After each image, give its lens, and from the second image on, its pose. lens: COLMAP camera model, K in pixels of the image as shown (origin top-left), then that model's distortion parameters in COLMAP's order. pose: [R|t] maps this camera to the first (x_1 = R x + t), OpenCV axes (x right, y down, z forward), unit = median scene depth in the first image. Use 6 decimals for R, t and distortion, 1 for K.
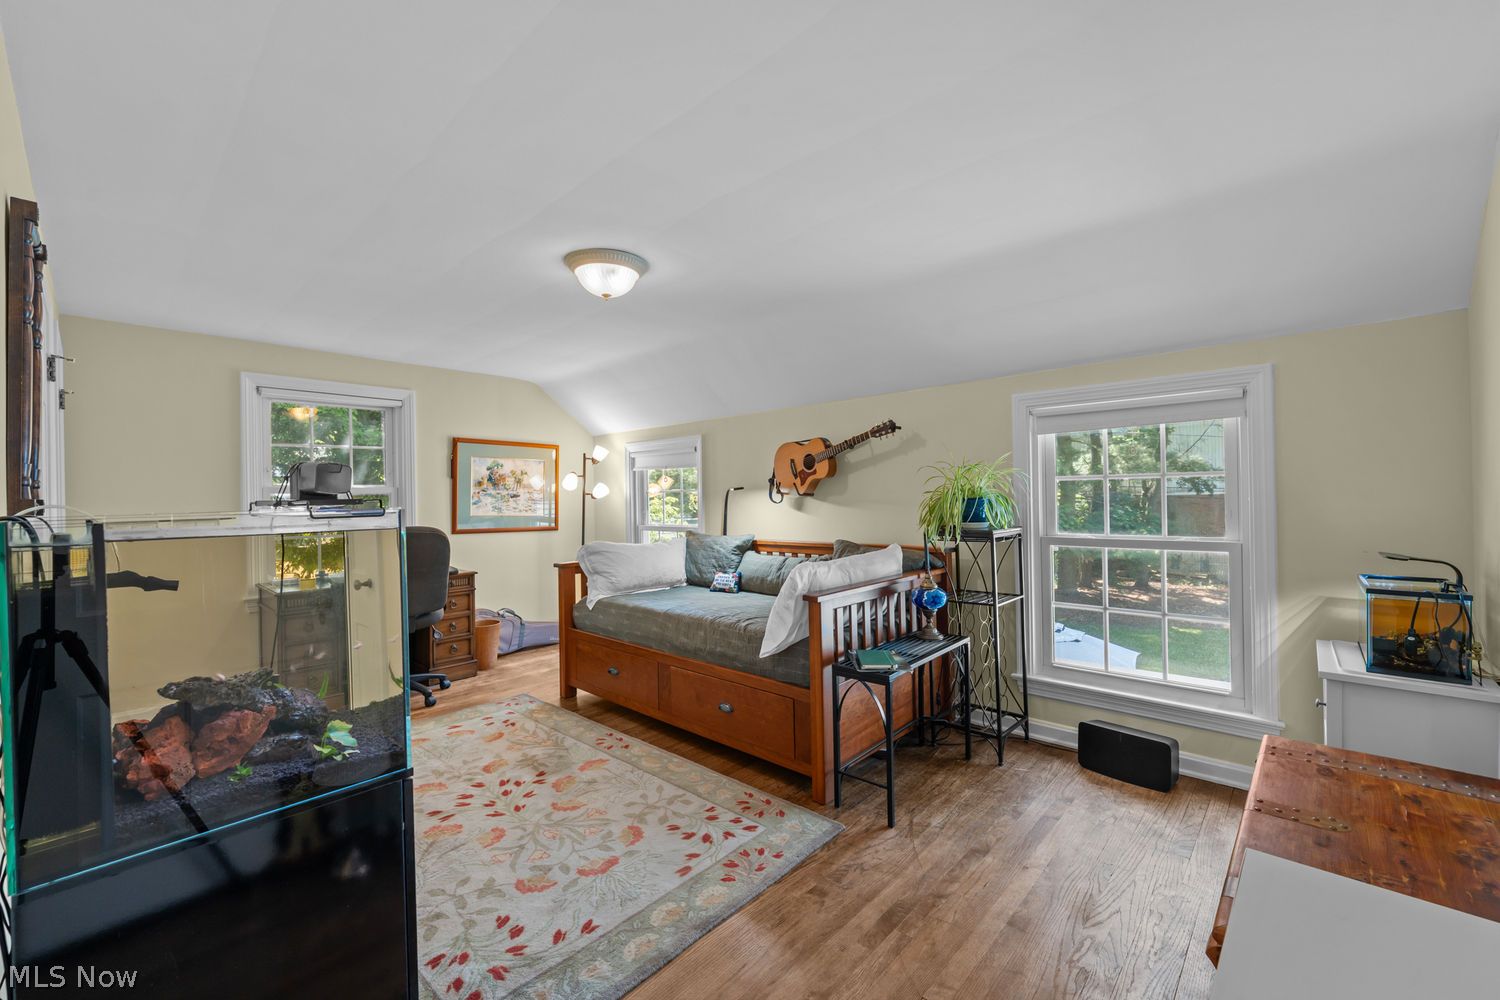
lens RADIAL K [[605.9, 0, 755.0], [0, 605.9, 493.6], [0, 0, 1]] dist [-0.000759, 0.000039]
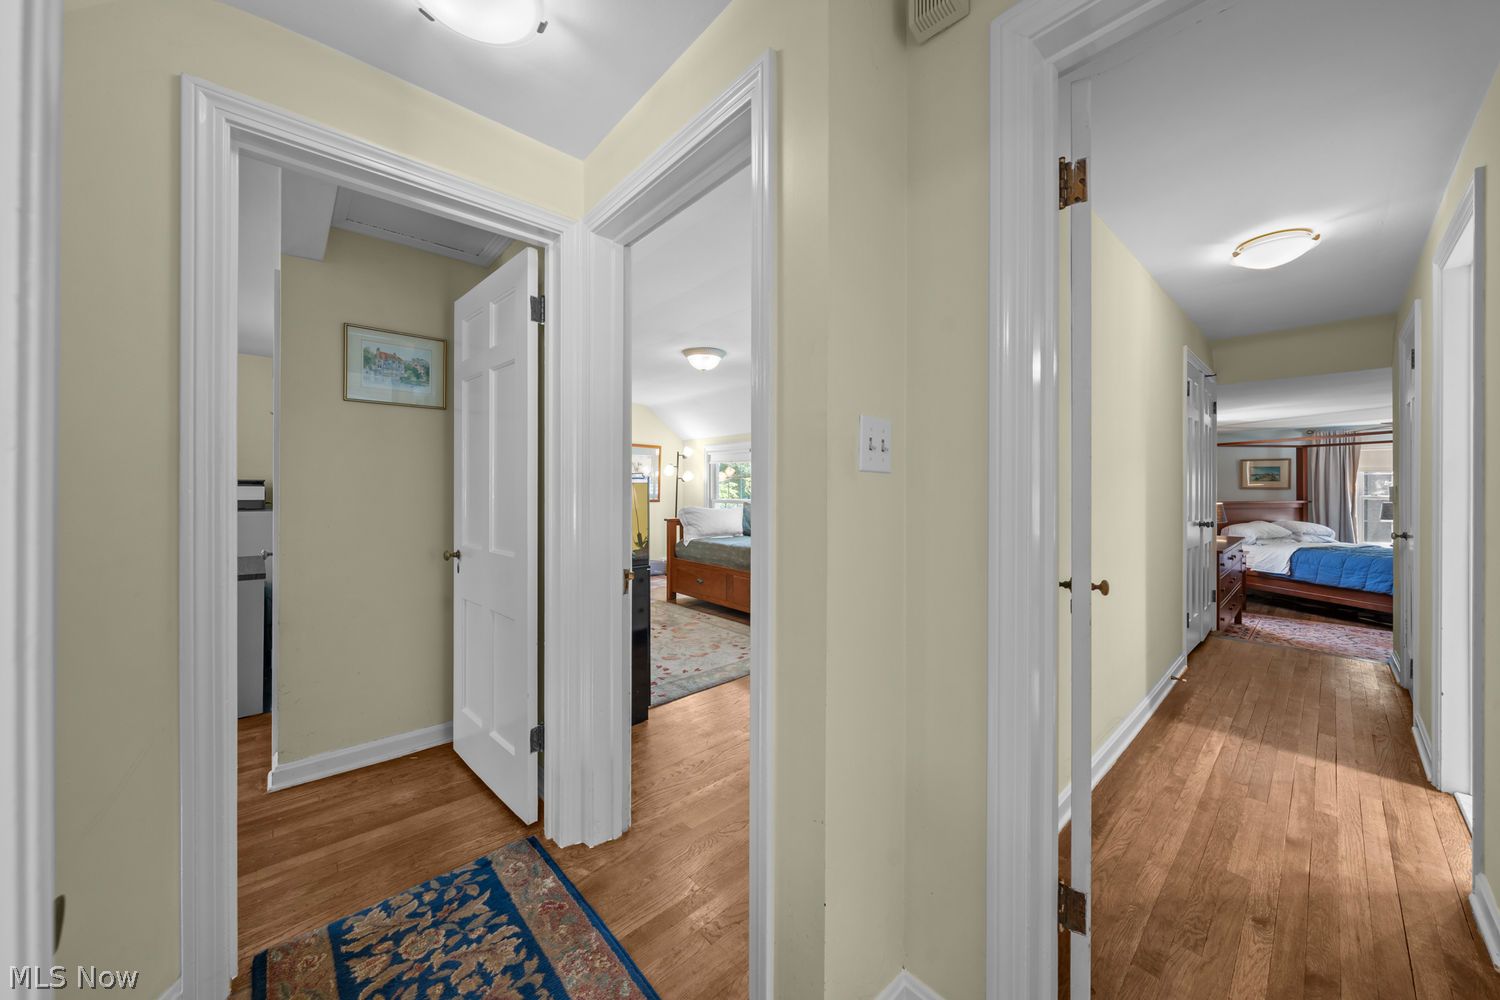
lens RADIAL K [[534.2, 0, 757.3], [0, 534.2, 497.2], [0, 0, 1]] dist [-0.002252, 0.000026]
pose [[0.996215, 0.017704, -0.085098, 0.046356], [-0.015835, 0.999619, 0.022588, 0.019411], [0.085465, -0.021155, 0.996117, -0.435803]]
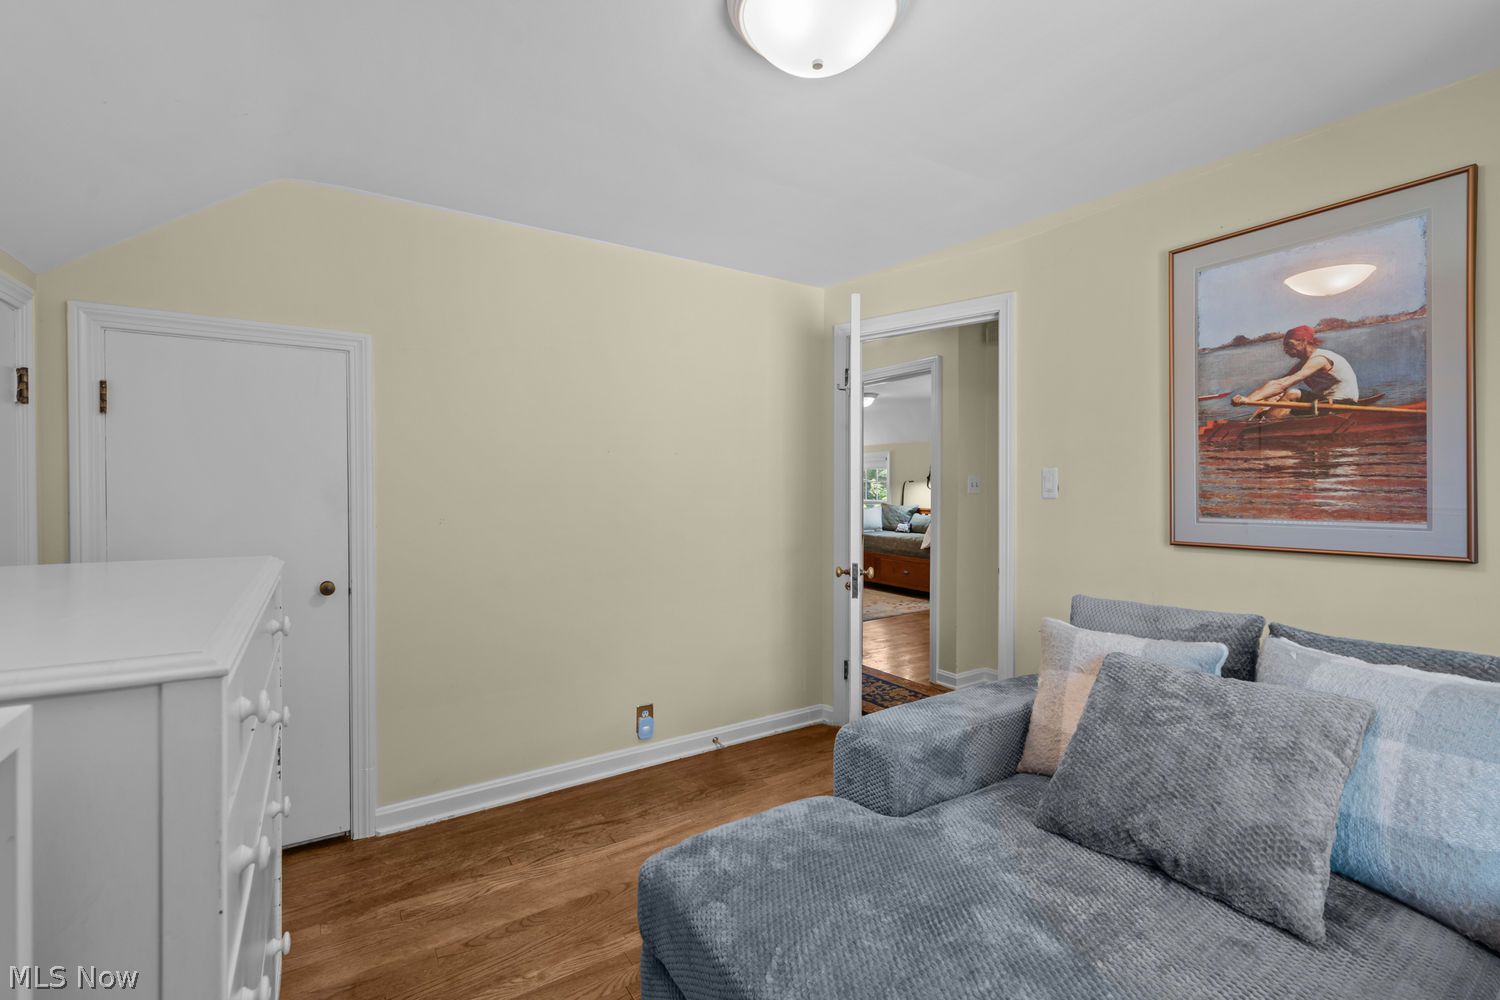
lens RADIAL K [[664.5, 0, 754.7], [0, 664.5, 495.6], [0, 0, 1]] dist [-0.001885, -0.000526]
pose [[0.970909, 0.018593, -0.238727, -0.004045], [-0.012966, 0.999600, 0.025121, -0.009707], [0.239098, -0.021295, 0.970762, -1.290196]]
